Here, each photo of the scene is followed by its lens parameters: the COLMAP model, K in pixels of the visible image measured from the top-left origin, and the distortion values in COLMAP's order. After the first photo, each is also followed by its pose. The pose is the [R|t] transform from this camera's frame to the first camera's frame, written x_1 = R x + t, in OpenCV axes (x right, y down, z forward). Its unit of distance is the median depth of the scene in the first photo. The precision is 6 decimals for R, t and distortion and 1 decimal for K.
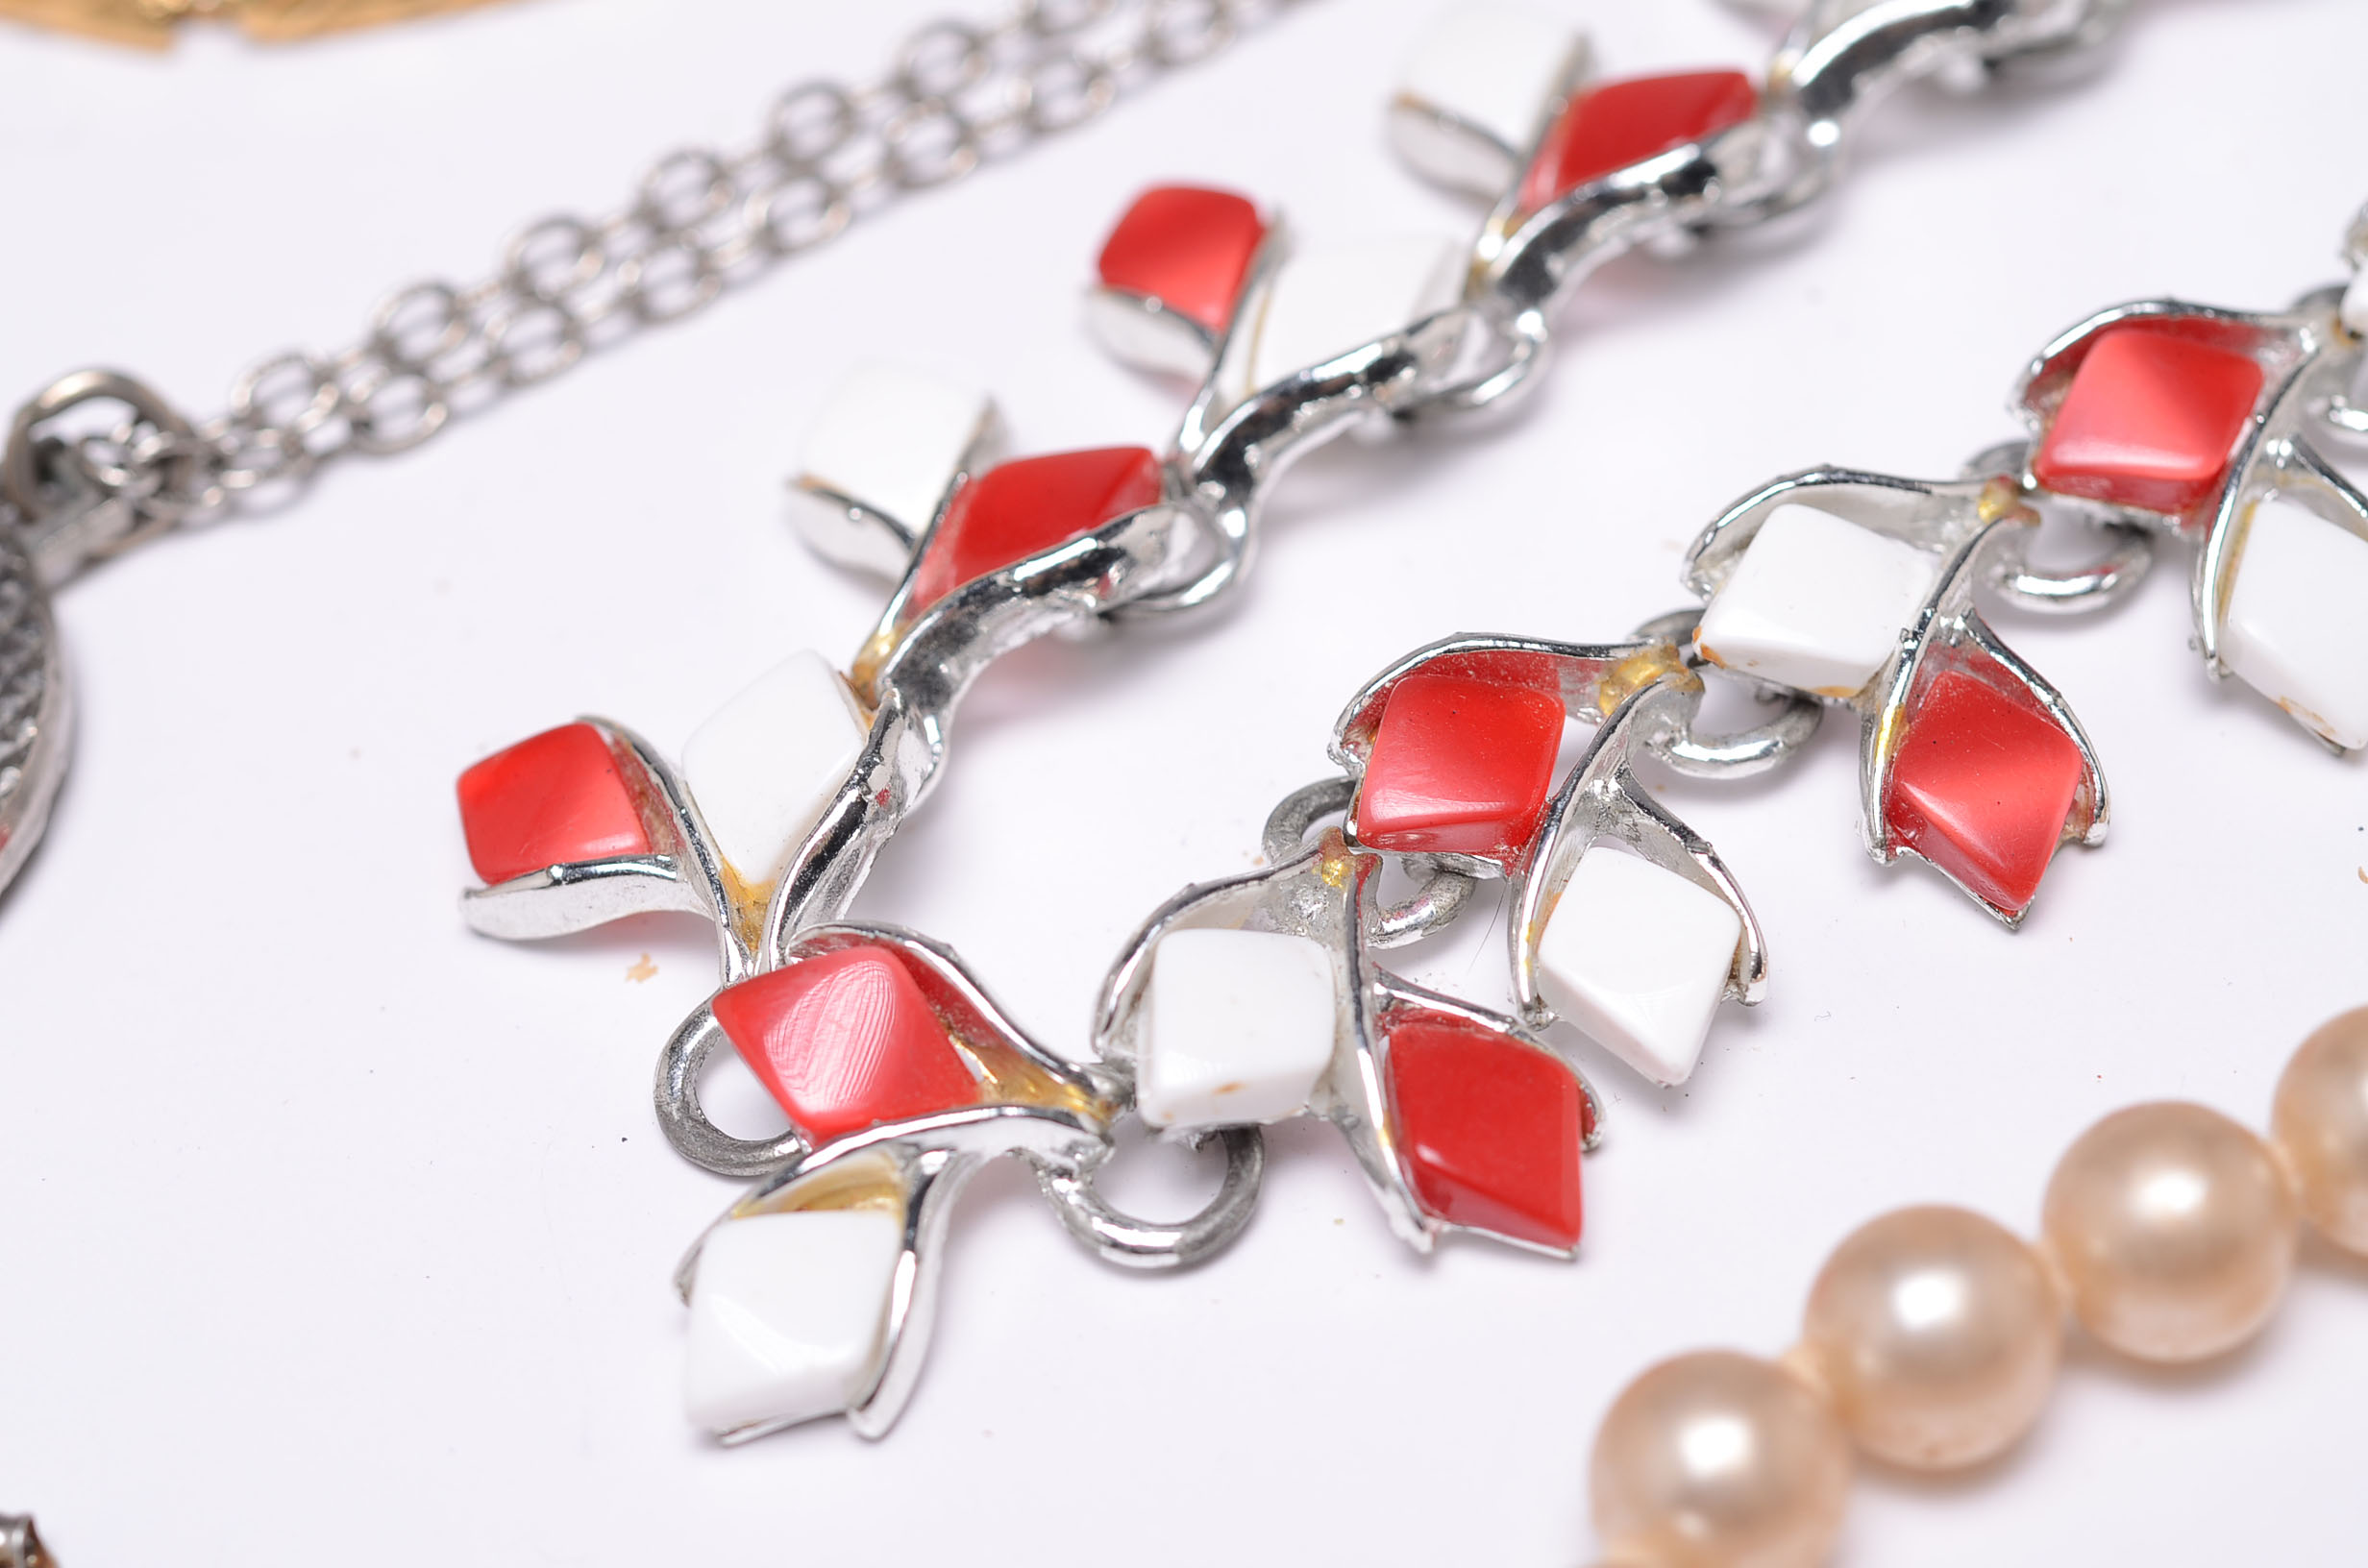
lens RADIAL K [[6481.1, 0, 1193.4], [0, 6481.1, 785.3], [0, 0, 1]] dist [-0.065797, 0.000000]
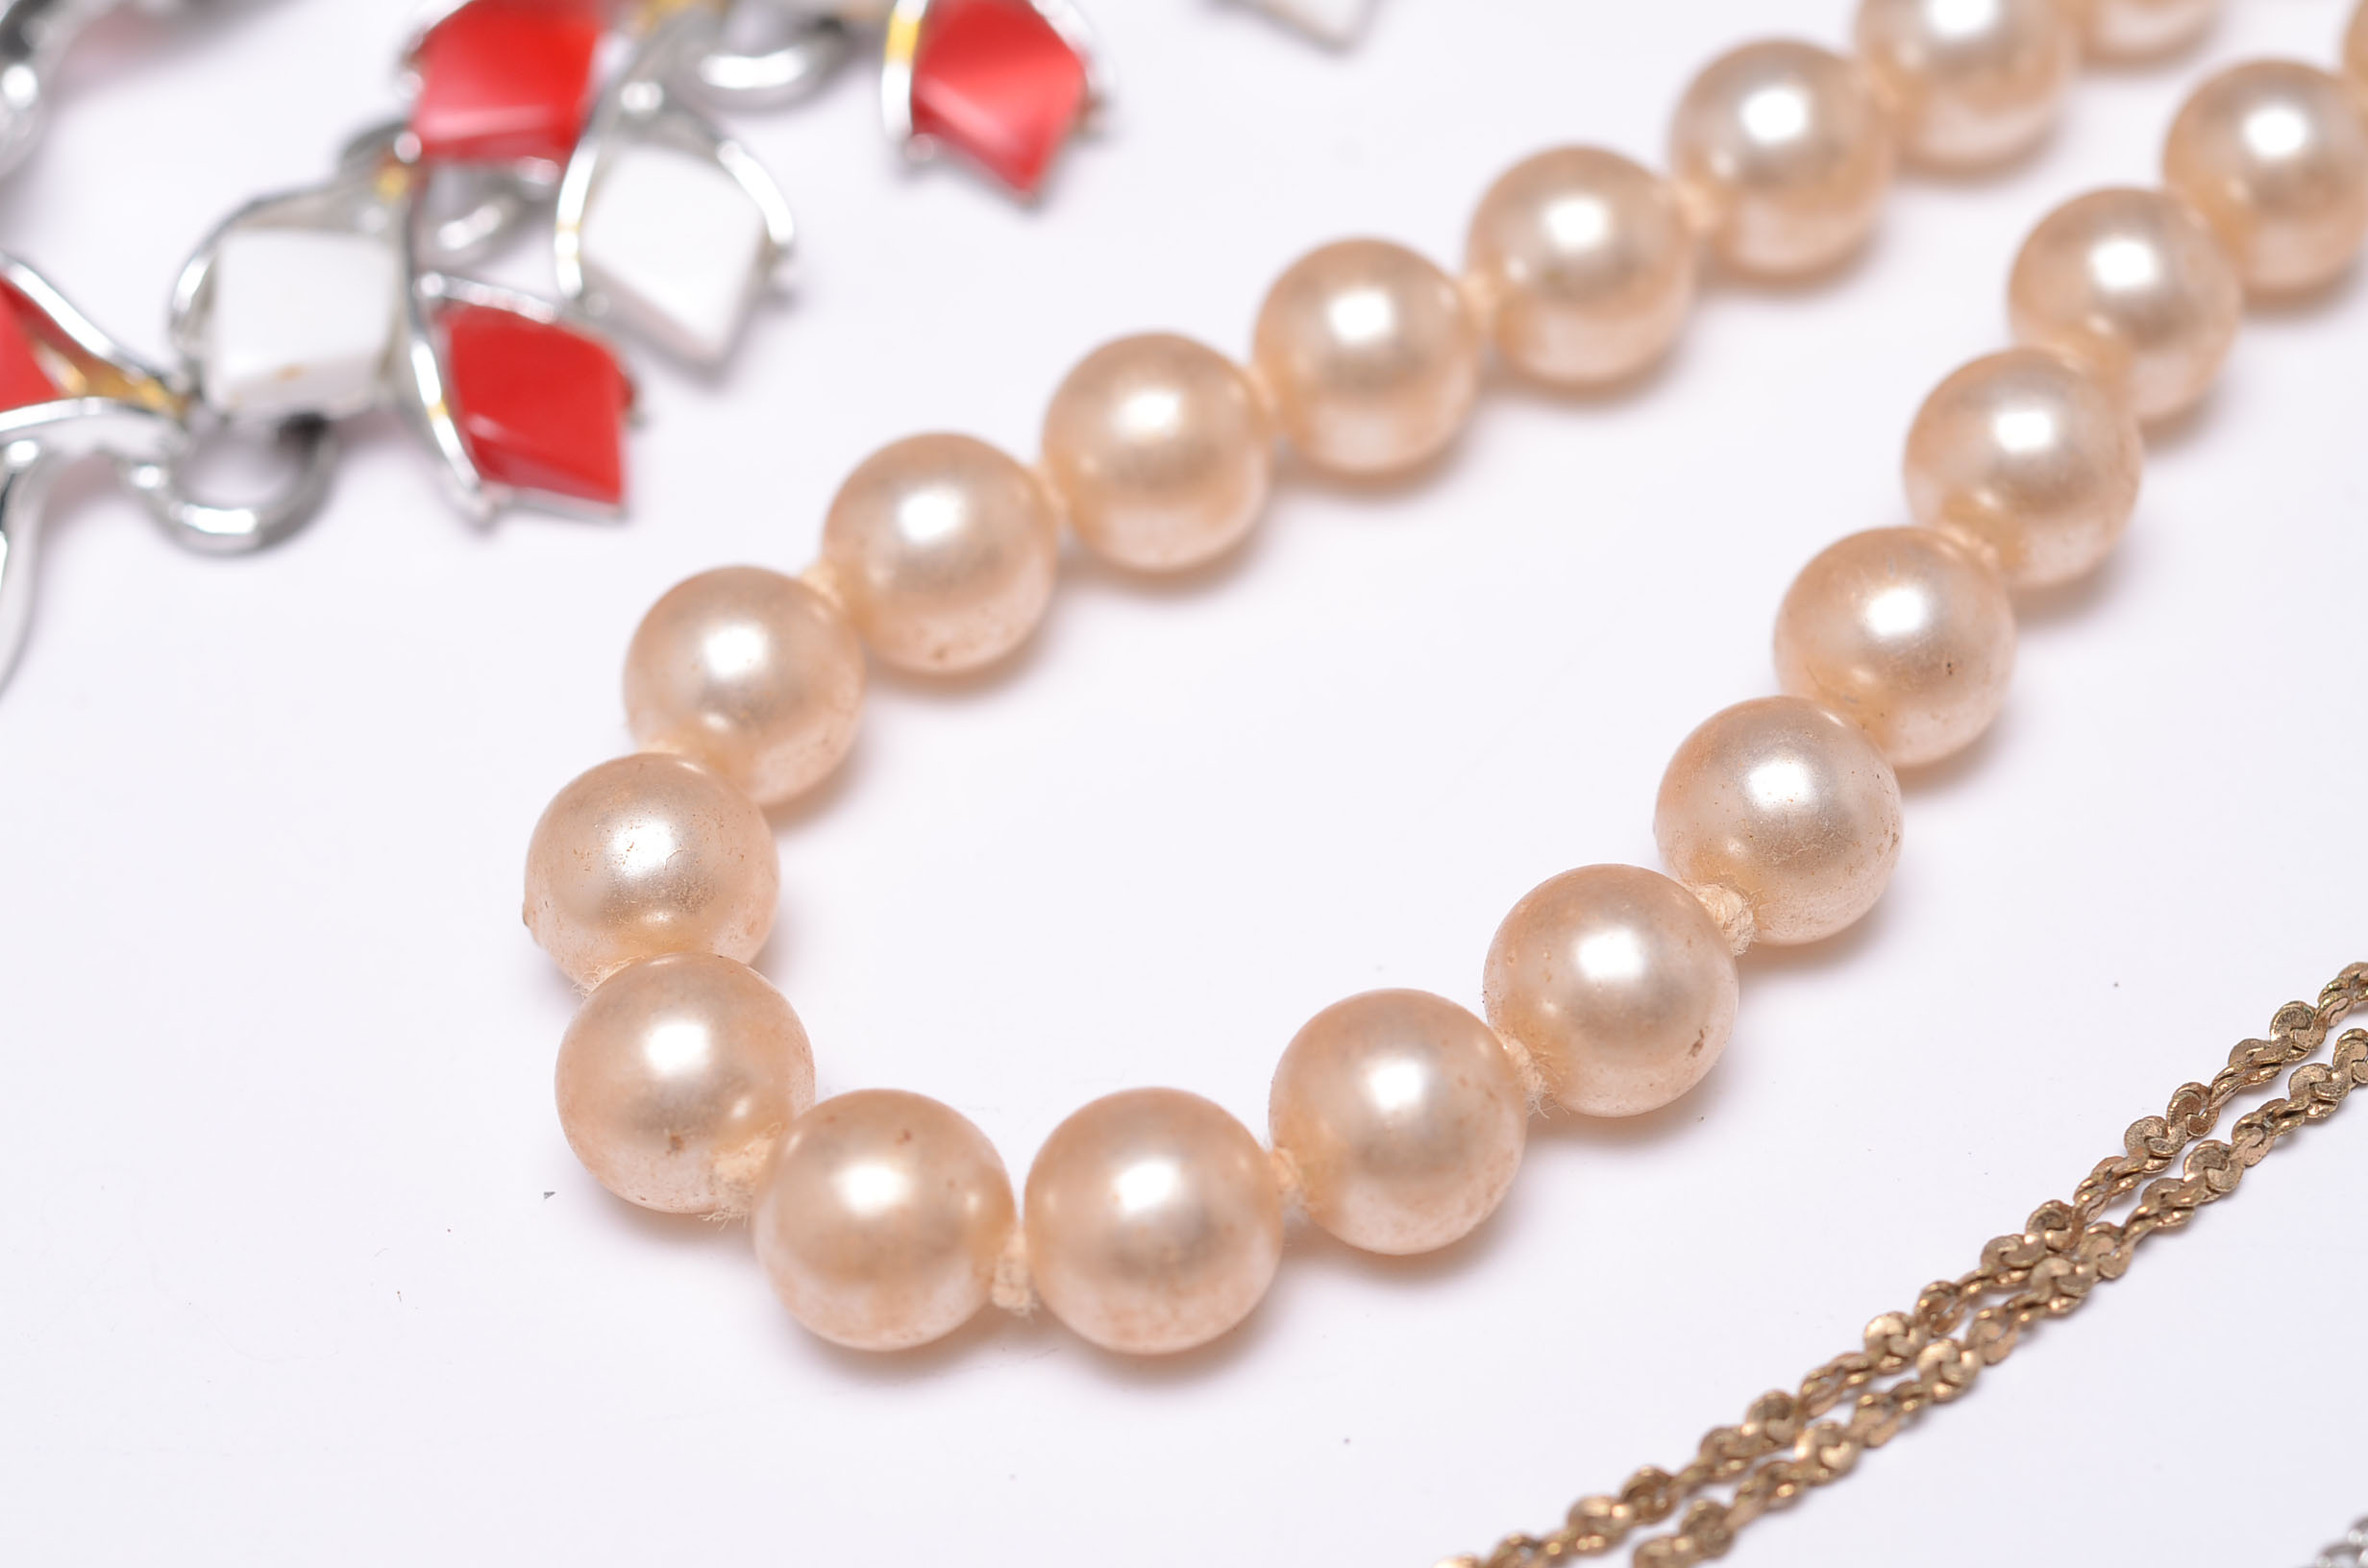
lens RADIAL K [[6481.1, 0, 1179.6], [0, 6481.1, 787.7], [0, 0, 1]] dist [-0.065797, 0.000000]
pose [[0.995675, -0.052841, 0.076408, 0.062625], [0.050971, 0.998356, 0.026221, 0.089105], [-0.077668, -0.022213, 0.996732, -0.082983]]
